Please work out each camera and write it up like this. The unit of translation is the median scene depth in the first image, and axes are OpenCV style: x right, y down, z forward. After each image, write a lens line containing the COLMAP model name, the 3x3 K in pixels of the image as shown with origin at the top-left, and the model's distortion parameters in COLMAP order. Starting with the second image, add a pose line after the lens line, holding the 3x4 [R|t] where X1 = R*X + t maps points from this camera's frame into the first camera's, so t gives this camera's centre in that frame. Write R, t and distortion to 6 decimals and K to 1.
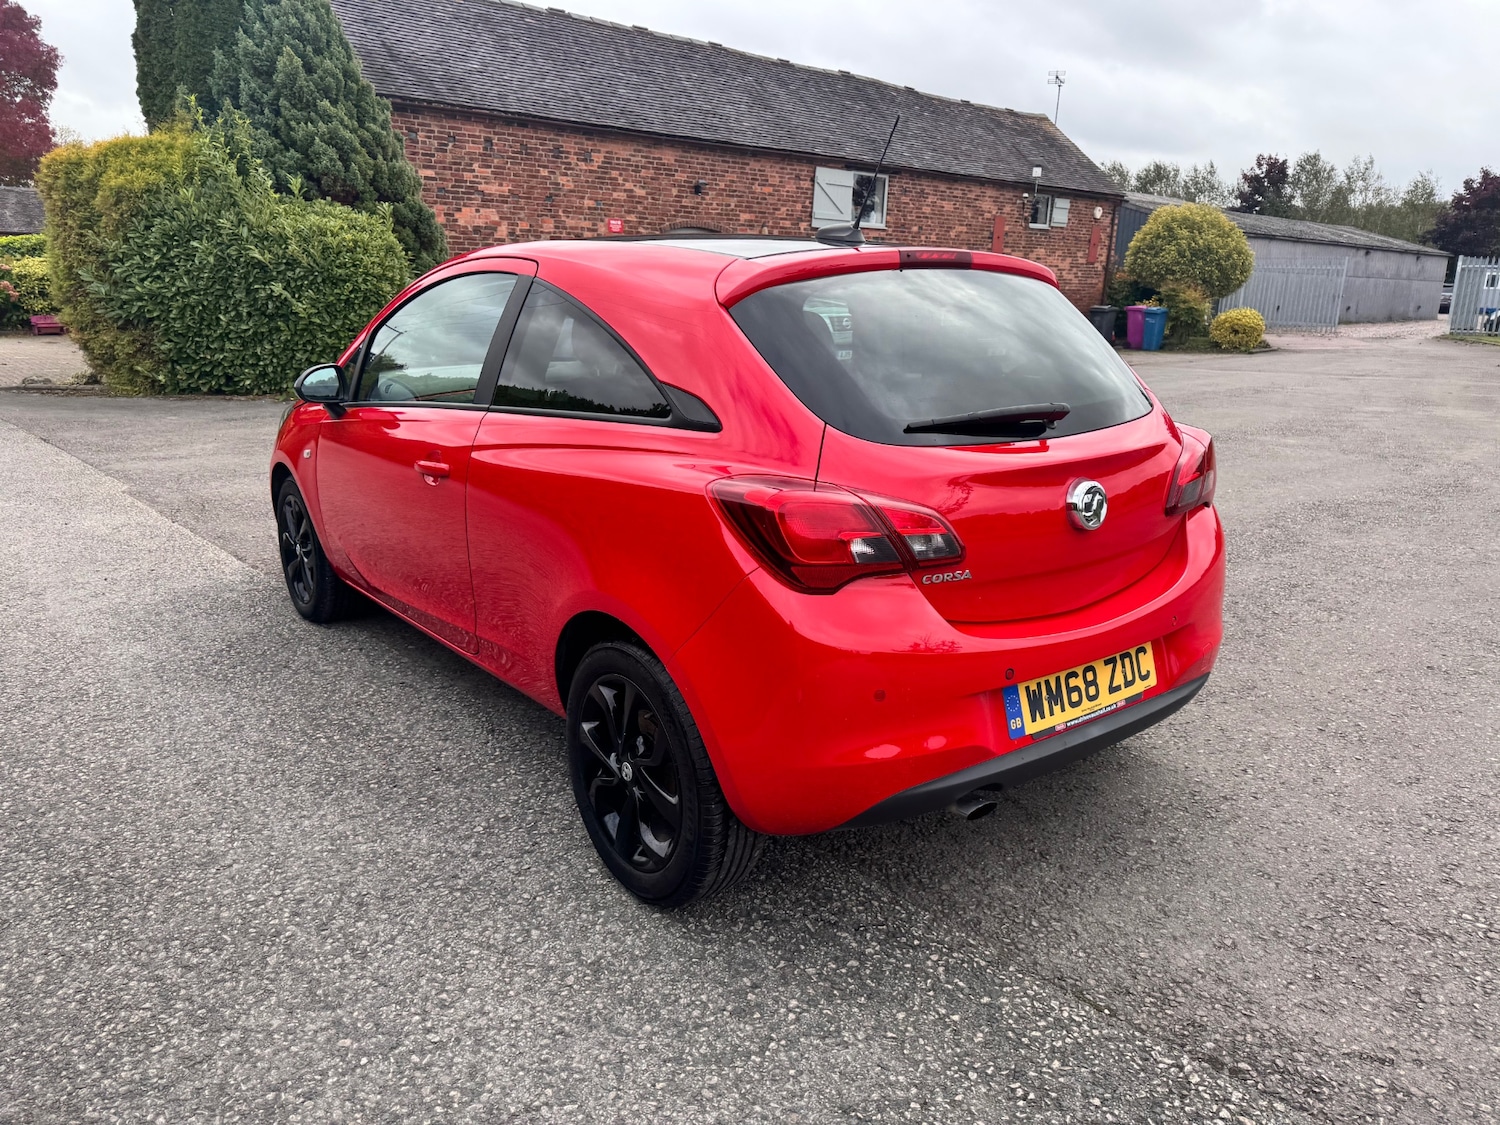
lens RADIAL K [[1045.6, 0, 750.1], [0, 1045.6, 564.2], [0, 0, 1]] dist [0.012606, -0.014129]
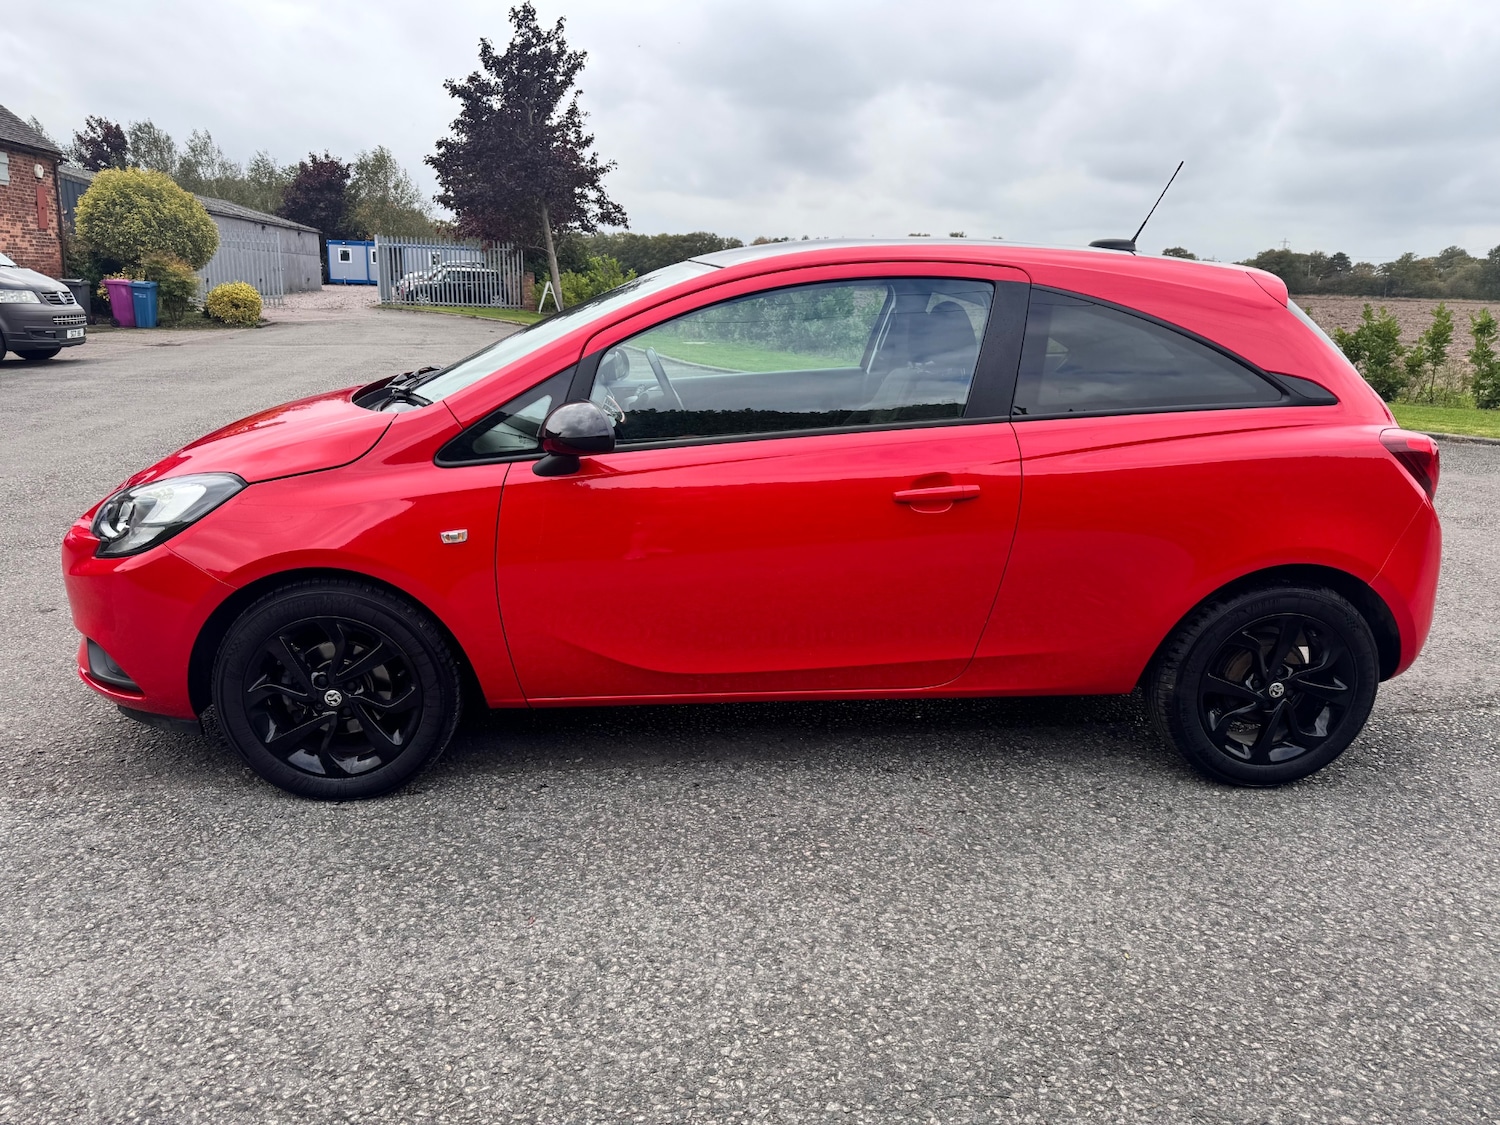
lens RADIAL K [[1040.5, 0, 734.4], [0, 1040.5, 559.5], [0, 0, 1]] dist [0.004985, -0.004850]
pose [[0.556848, -0.214149, 0.802534, -0.261116], [0.194739, 0.972922, 0.124493, -0.042226], [-0.807463, 0.086961, 0.583473, 0.141822]]
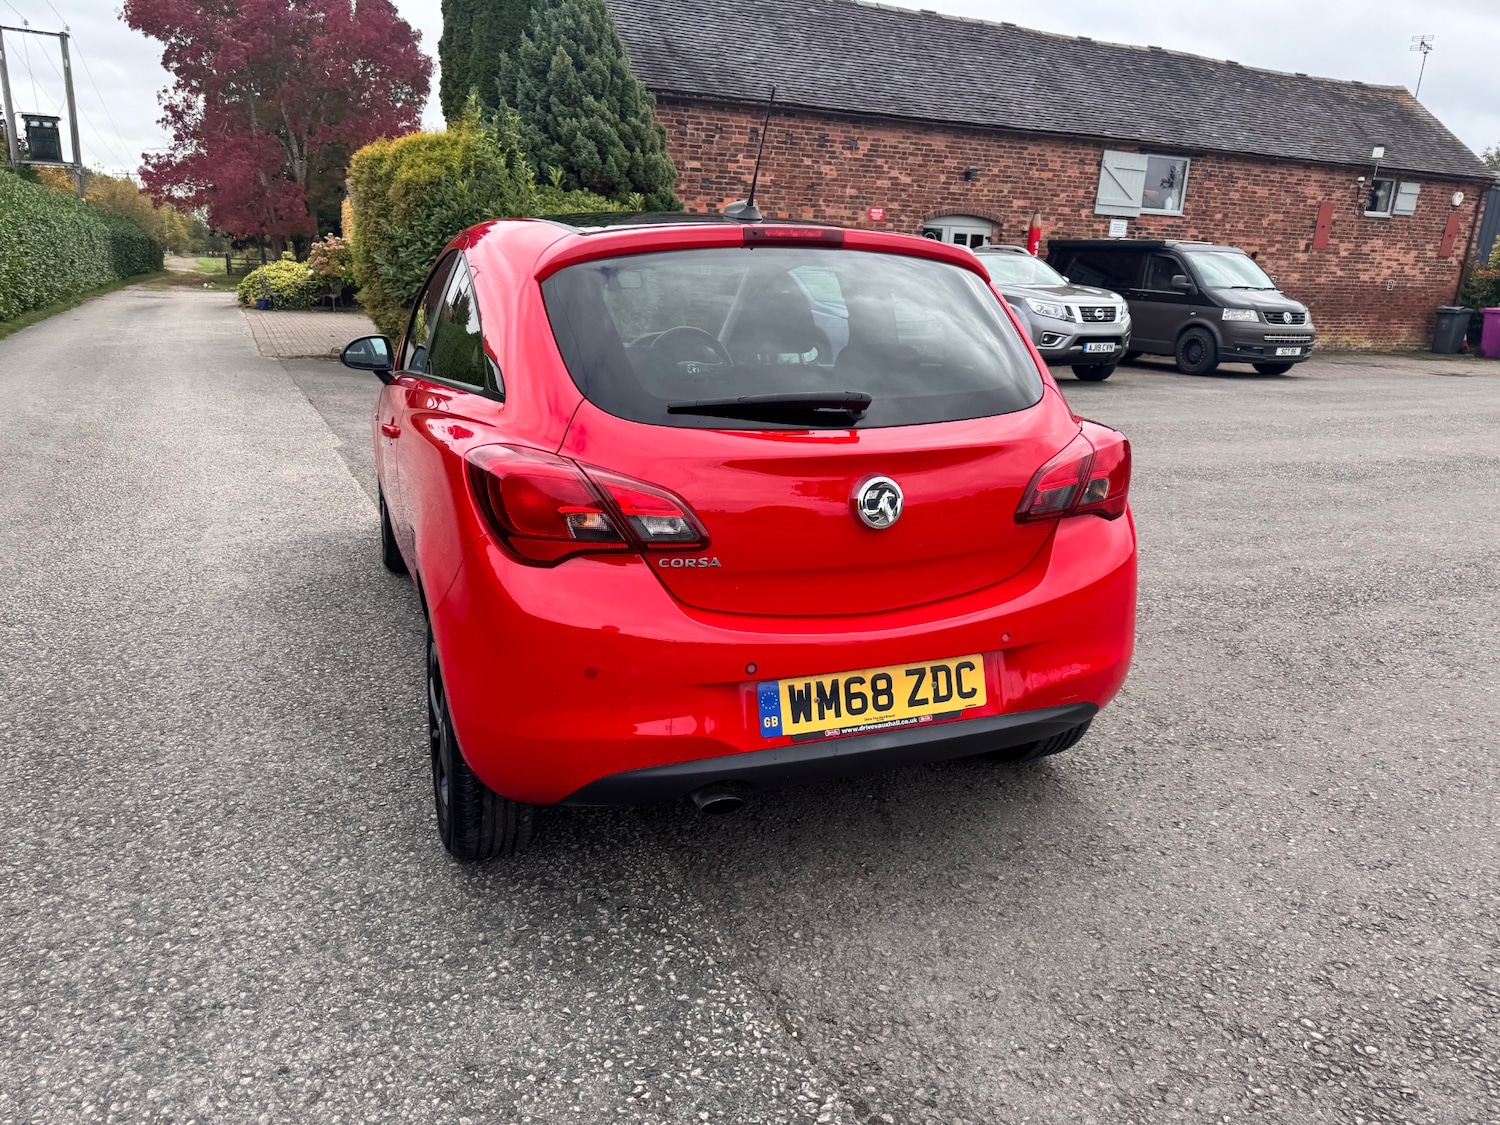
lens RADIAL K [[1048.6, 0, 752.0], [0, 1048.6, 568.2], [0, 0, 1]] dist [0.037783, -0.048513]
pose [[0.959256, 0.087850, -0.268535, 0.081958], [-0.085217, 0.996131, 0.021469, -0.001220], [0.269382, 0.002289, 0.963031, 0.011749]]
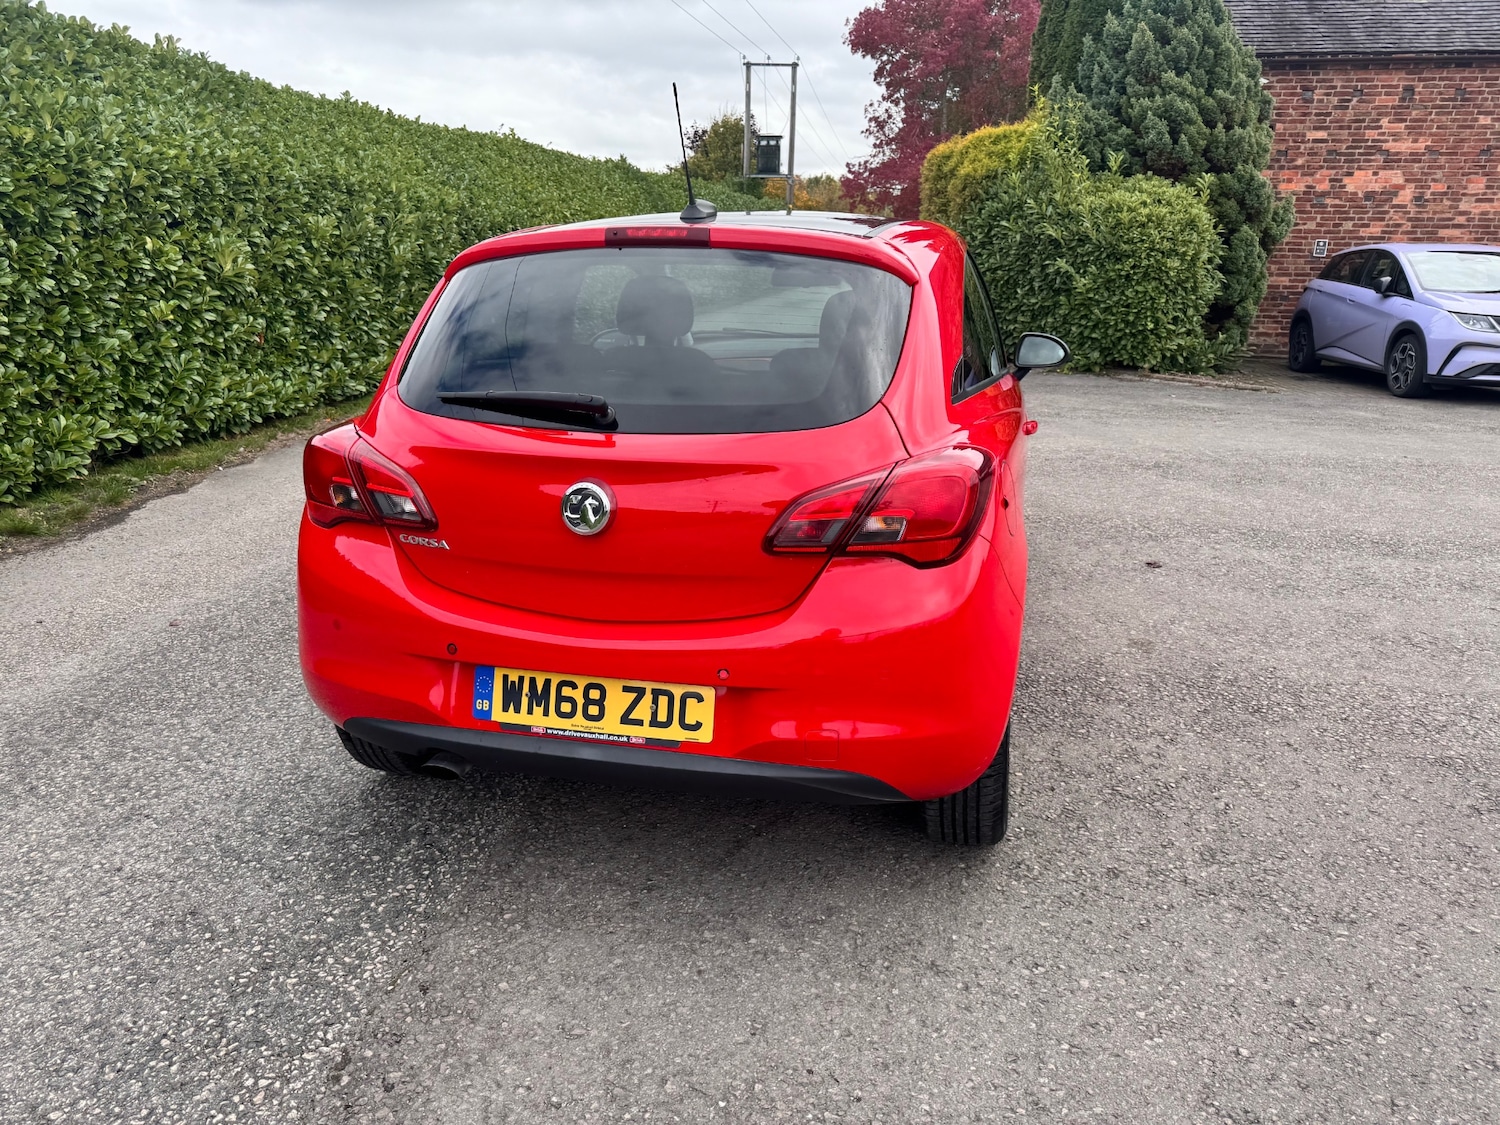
lens RADIAL K [[1061.2, 0, 746.9], [0, 1061.2, 561.4], [0, 0, 1]] dist [0.014413, -0.013487]
pose [[0.623011, 0.213709, -0.752454, 0.194210], [-0.201911, 0.973291, 0.109254, -0.024111], [0.755705, 0.083862, 0.649521, 0.087901]]
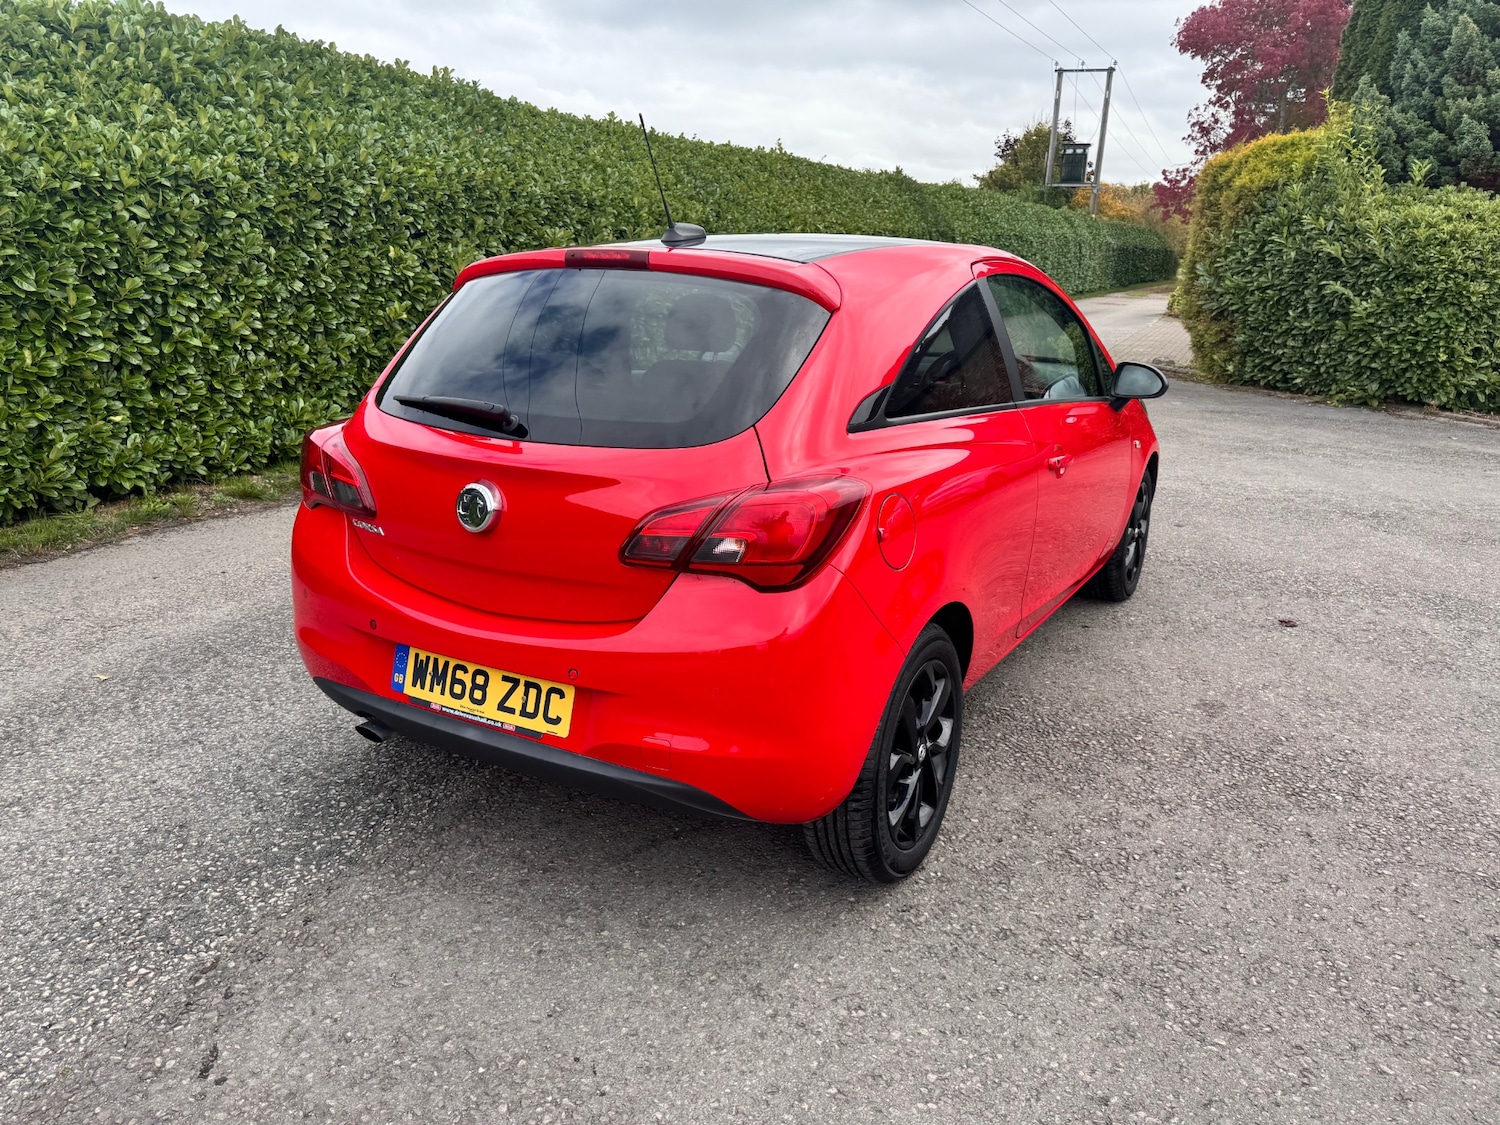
lens RADIAL K [[1061.2, 0, 746.9], [0, 1061.2, 561.4], [0, 0, 1]] dist [0.014413, -0.013487]
pose [[0.385398, 0.253355, -0.887288, 0.231316], [-0.254457, 0.953465, 0.161727, -0.040848], [0.886973, 0.163448, 0.431931, 0.138653]]
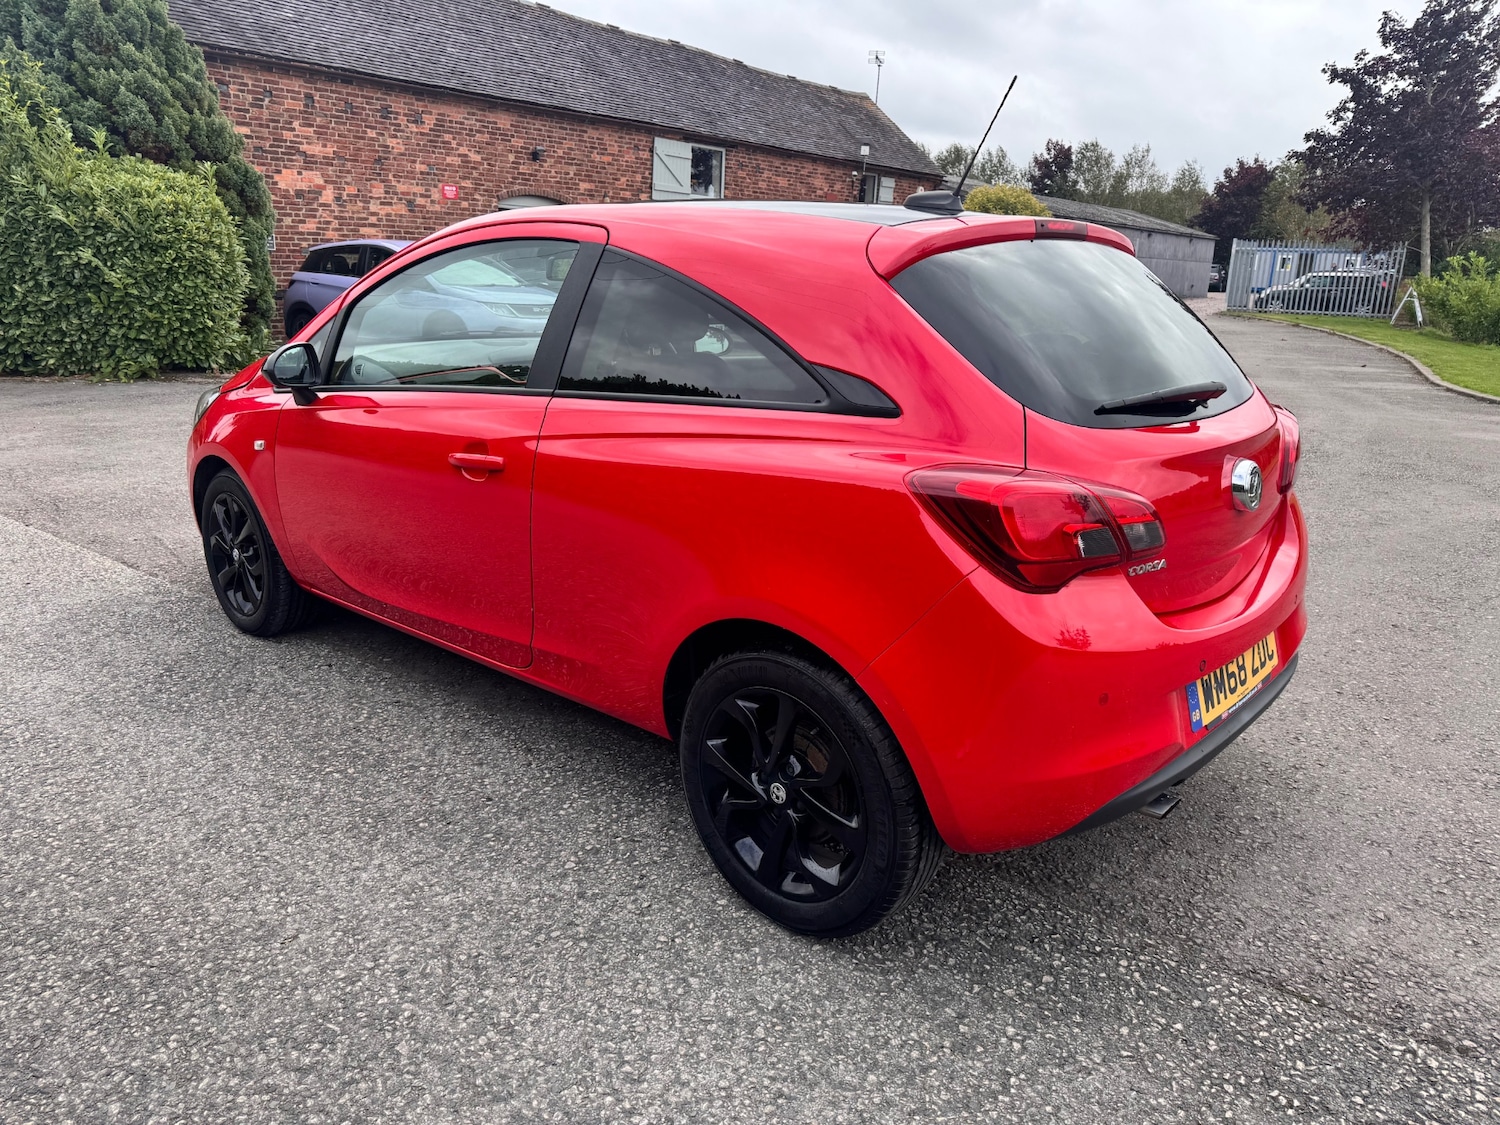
lens RADIAL K [[1043.5, 0, 758.0], [0, 1043.5, 563.1], [0, 0, 1]] dist [0.006955, -0.008462]
pose [[0.983508, -0.039530, 0.176491, -0.052183], [0.035539, 0.999037, 0.025721, -0.004658], [-0.177337, -0.019025, 0.983966, 0.020872]]
